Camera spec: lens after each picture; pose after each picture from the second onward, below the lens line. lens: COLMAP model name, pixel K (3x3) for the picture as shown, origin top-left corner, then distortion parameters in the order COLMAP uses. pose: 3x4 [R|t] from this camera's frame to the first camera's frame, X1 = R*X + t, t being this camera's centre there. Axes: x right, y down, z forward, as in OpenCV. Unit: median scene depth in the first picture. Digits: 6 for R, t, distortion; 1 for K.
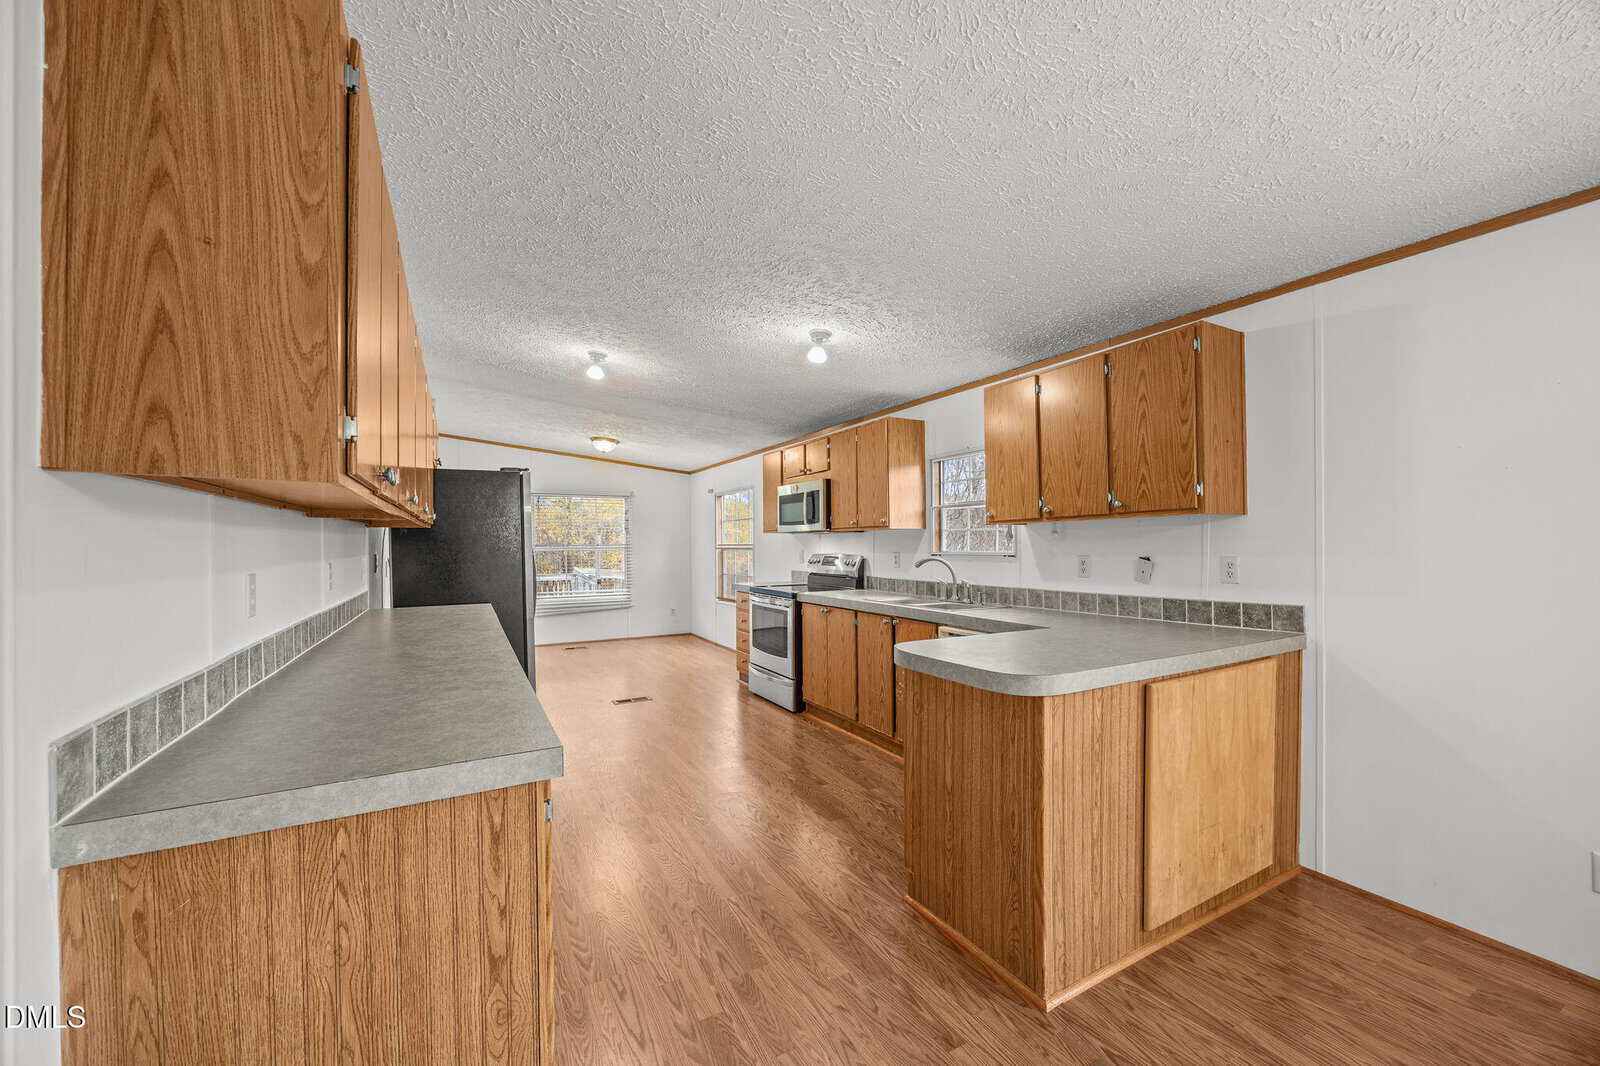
lens RADIAL K [[611.9, 0, 805.6], [0, 611.9, 535.7], [0, 0, 1]] dist [-0.002534, -0.001776]
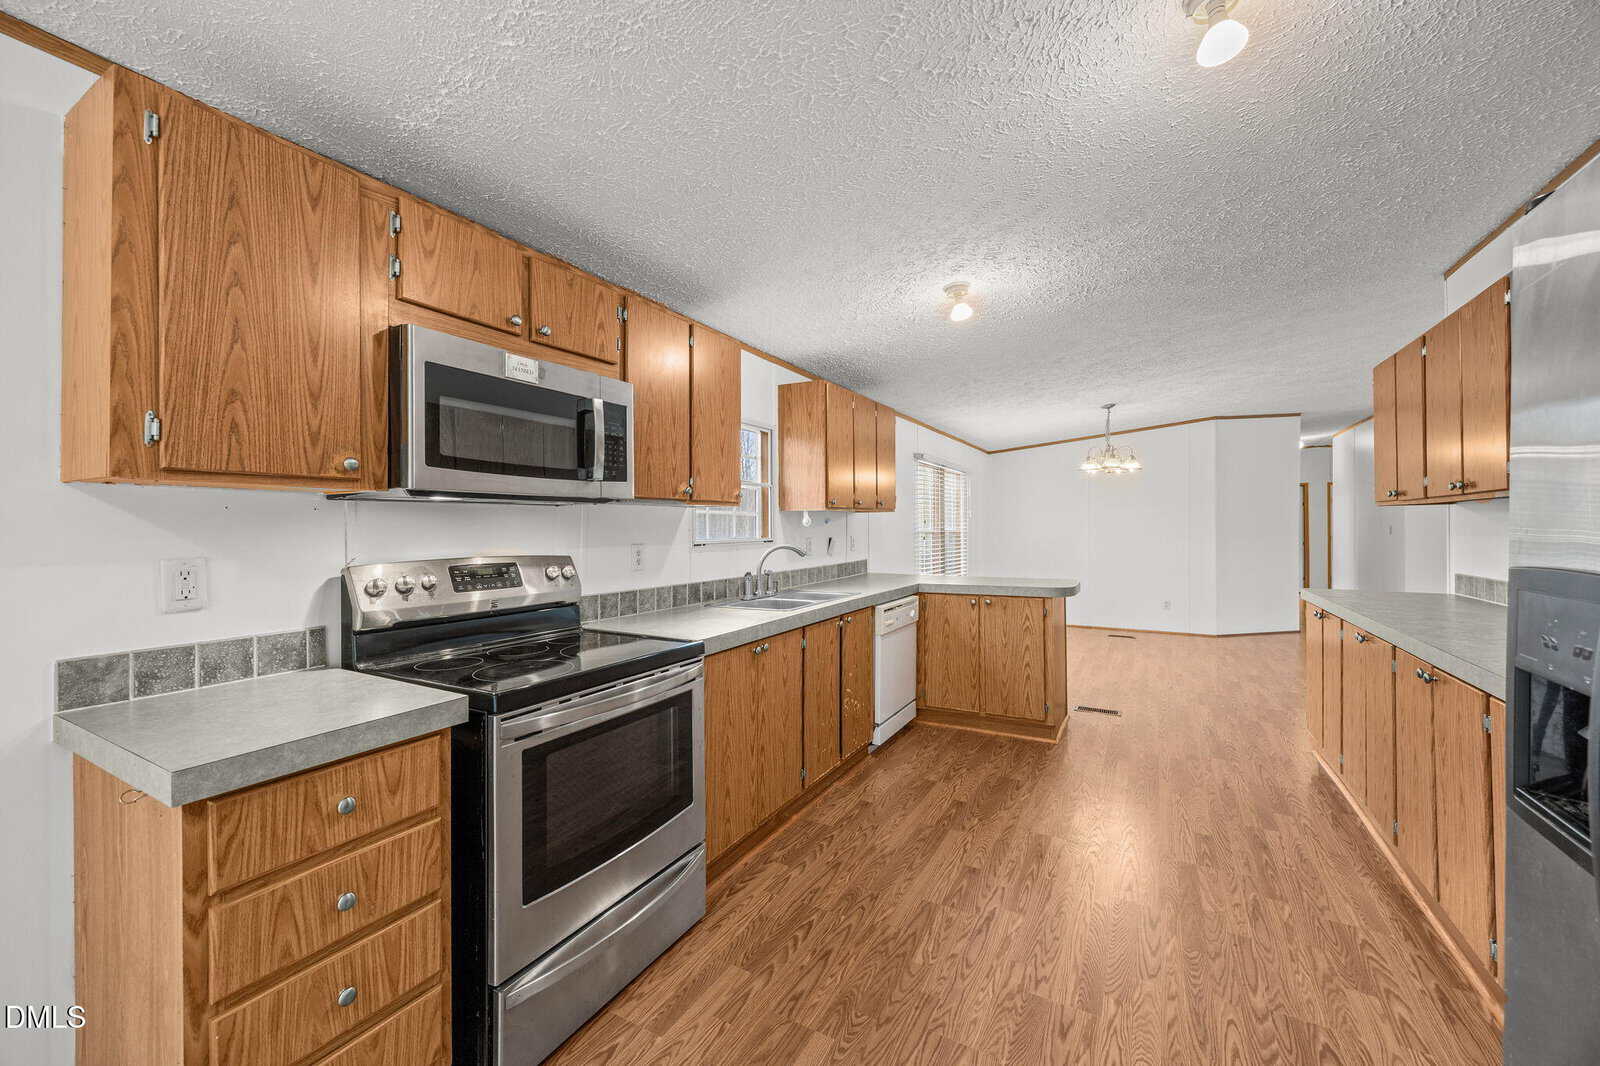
lens RADIAL K [[611.9, 0, 798.0], [0, 611.9, 526.4], [0, 0, 1]] dist [-0.002534, -0.001776]
pose [[-0.503706, 0.007867, 0.863839, -0.603801], [-0.001716, 0.999947, -0.010108, 0.021446], [-0.863873, -0.006574, -0.503666, 1.619146]]
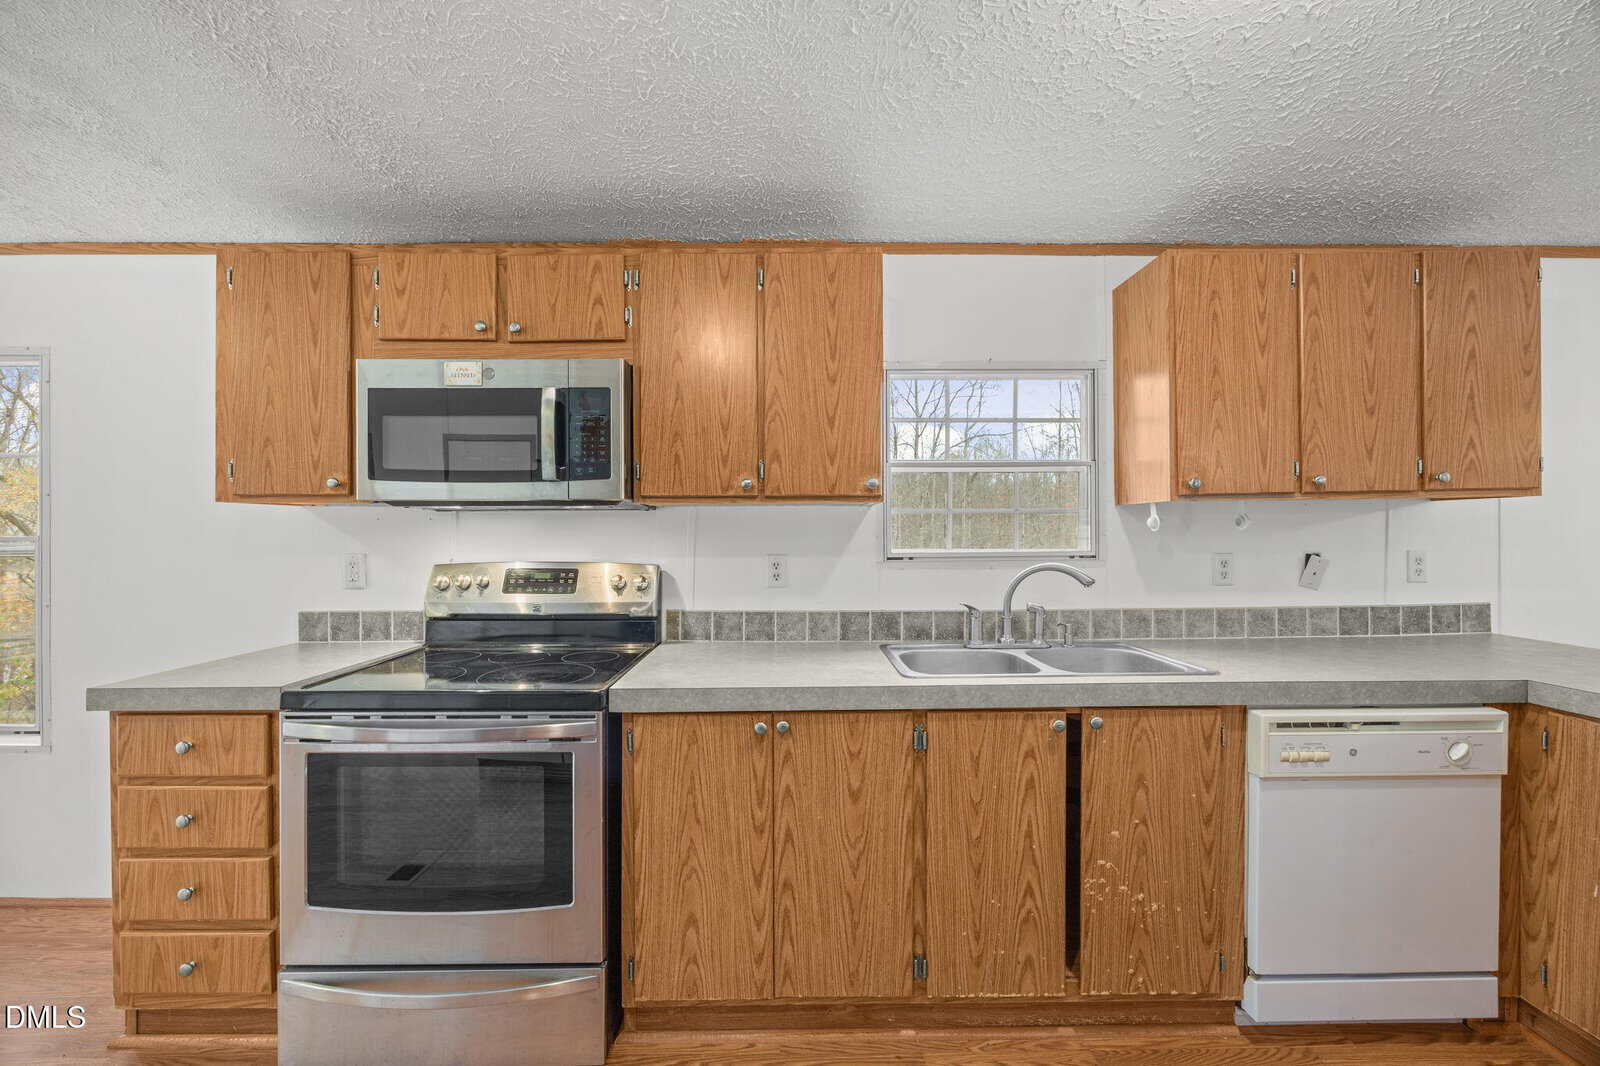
lens RADIAL K [[611.9, 0, 792.0], [0, 611.9, 532.3], [0, 0, 1]] dist [-0.002534, -0.001776]
pose [[0.486266, 0.001752, 0.873809, -0.352446], [-0.009493, 0.999950, 0.003278, 0.011733], [-0.873759, -0.009889, 0.486258, 1.063018]]
